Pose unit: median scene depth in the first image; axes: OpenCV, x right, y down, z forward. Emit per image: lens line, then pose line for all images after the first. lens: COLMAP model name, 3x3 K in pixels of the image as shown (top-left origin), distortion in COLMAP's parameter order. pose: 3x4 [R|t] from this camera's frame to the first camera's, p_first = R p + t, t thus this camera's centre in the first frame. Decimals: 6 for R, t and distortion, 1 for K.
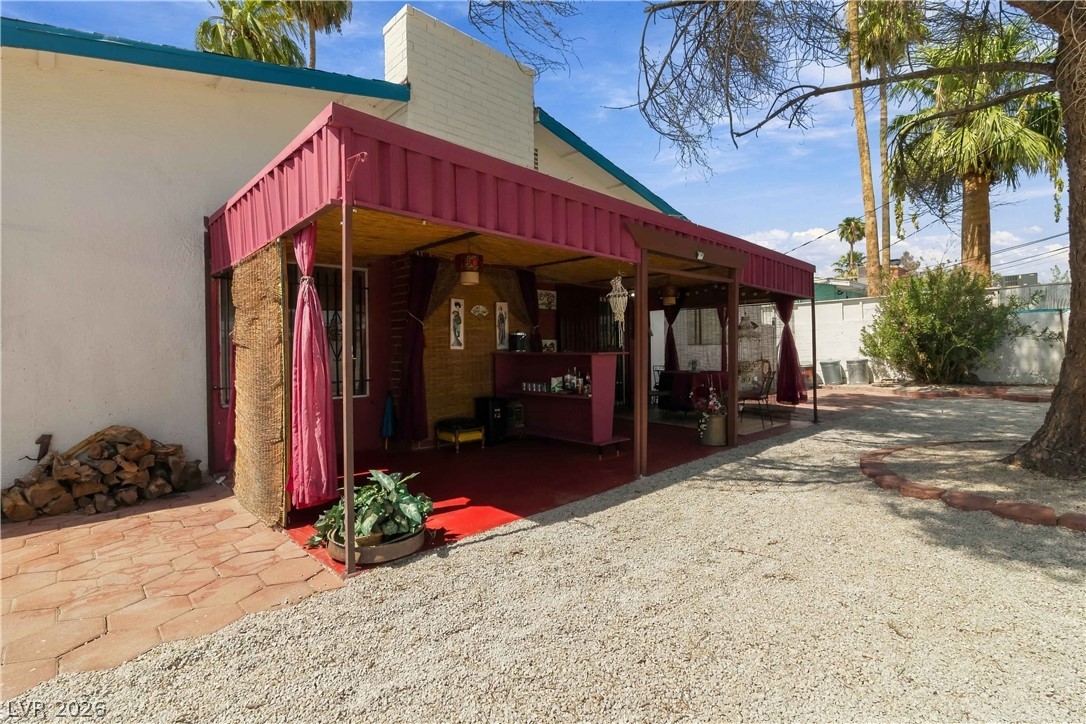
lens RADIAL K [[525.4, 0, 547.1], [0, 525.4, 347.9], [0, 0, 1]] dist [0.000514, 0.000034]
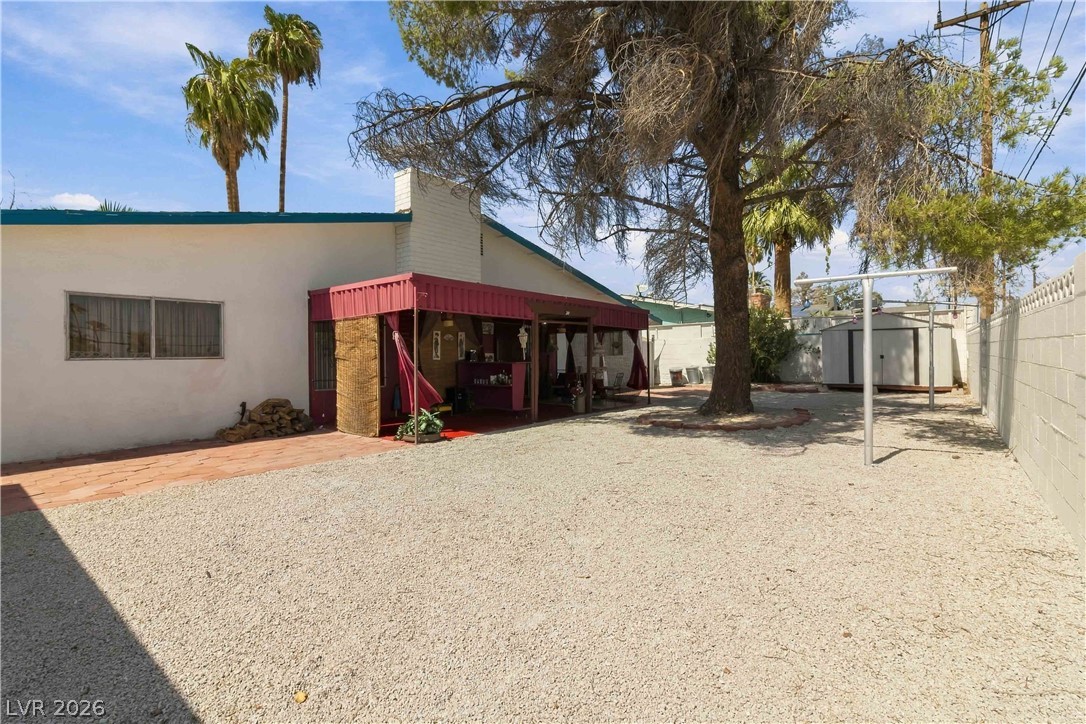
lens RADIAL K [[525.4, 0, 547.1], [0, 525.4, 347.9], [0, 0, 1]] dist [0.000514, 0.000034]
pose [[0.993225, 0.004473, 0.116119, -0.008968], [-0.003114, 0.999925, -0.011880, -0.017389], [-0.116164, 0.011438, 0.993164, -0.762452]]
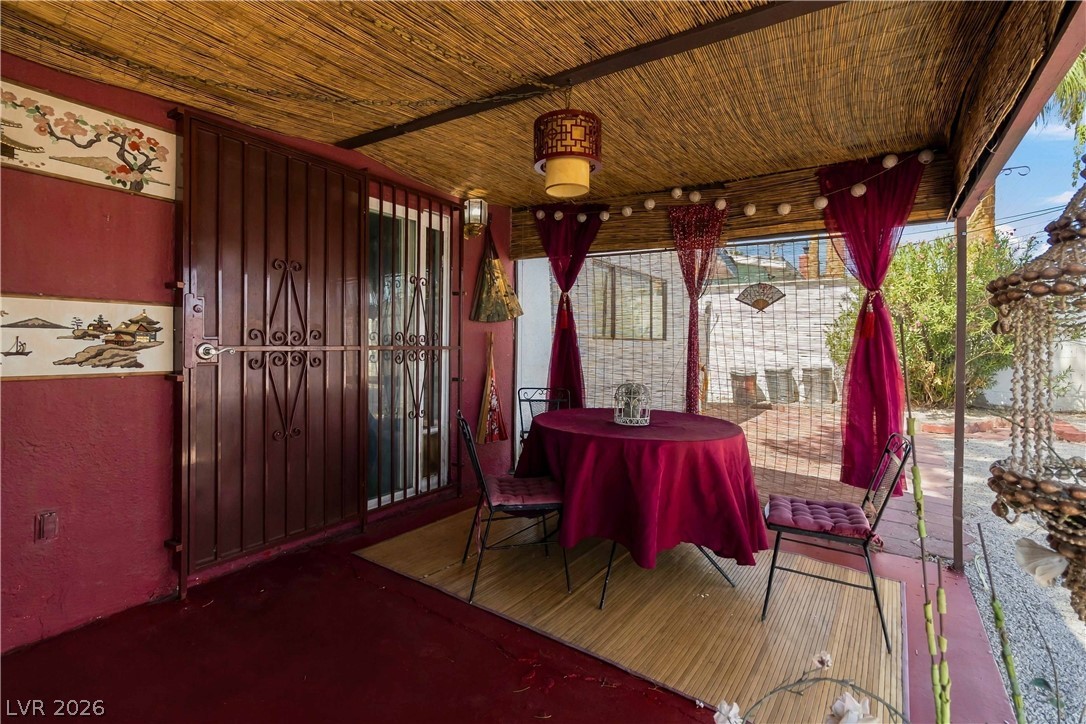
lens RADIAL K [[525.4, 0, 547.1], [0, 525.4, 347.9], [0, 0, 1]] dist [0.000514, 0.000034]
pose [[0.976233, 0.021819, 0.215621, 0.196917], [-0.024202, 0.999672, 0.008421, -0.000718], [-0.215366, -0.013439, 0.976441, 0.877285]]
